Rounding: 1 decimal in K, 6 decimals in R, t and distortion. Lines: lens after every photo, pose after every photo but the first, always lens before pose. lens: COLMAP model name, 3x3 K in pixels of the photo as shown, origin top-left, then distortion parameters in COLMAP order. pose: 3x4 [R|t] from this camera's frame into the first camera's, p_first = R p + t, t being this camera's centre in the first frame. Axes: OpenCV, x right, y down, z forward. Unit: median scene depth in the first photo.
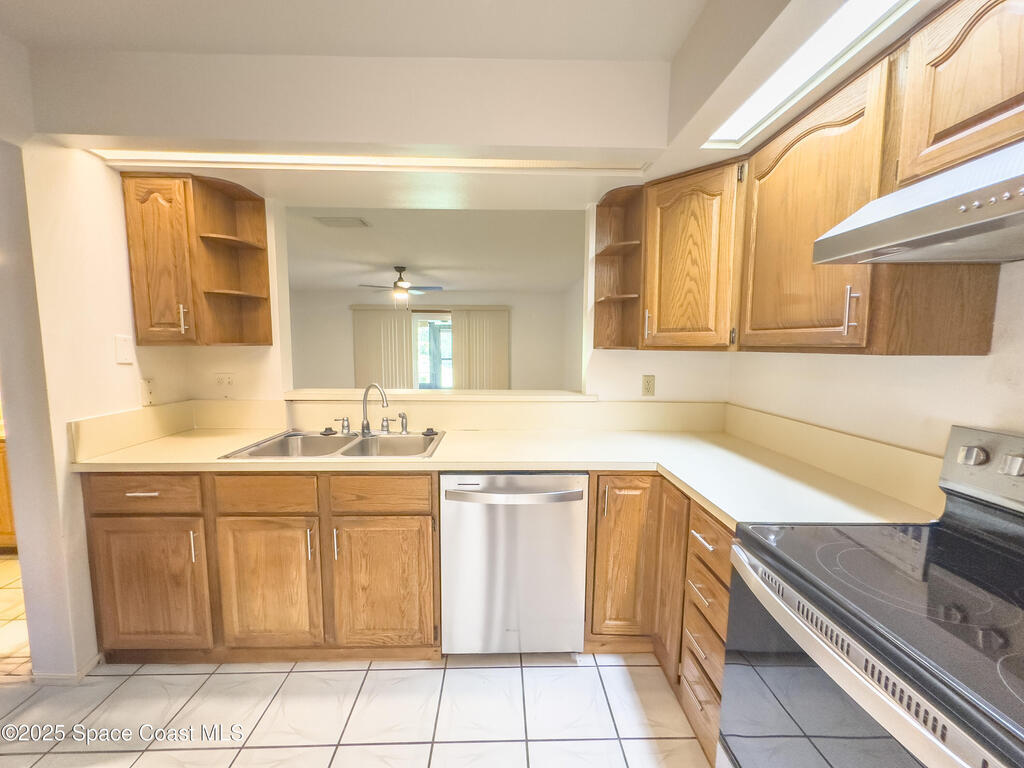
lens RADIAL K [[417.2, 0, 512.7], [0, 417.2, 365.2], [0, 0, 1]] dist [0.000176, -0.000018]
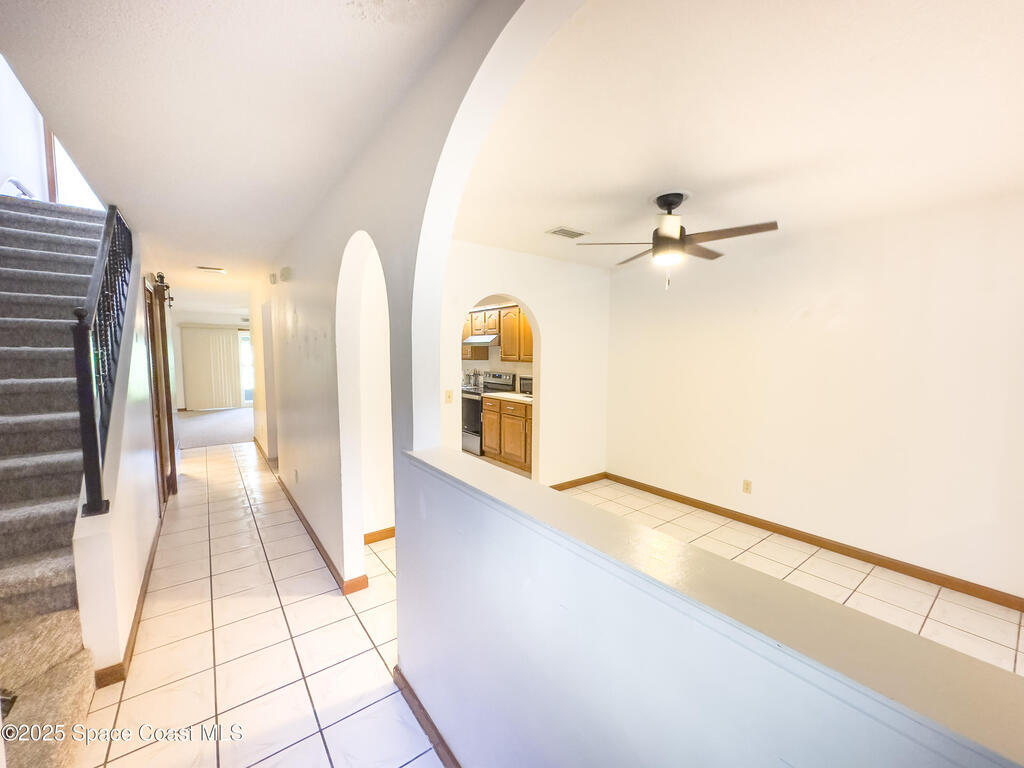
lens RADIAL K [[410.3, 0, 512.0], [0, 410.3, 384.0], [0, 0, 1]] dist [-0.002440, -0.000038]
pose [[0.577628, 0.063635, -0.813816, 6.322966], [-0.077863, 0.996706, 0.022670, 0.161484], [0.812578, 0.050272, 0.580680, -2.269970]]
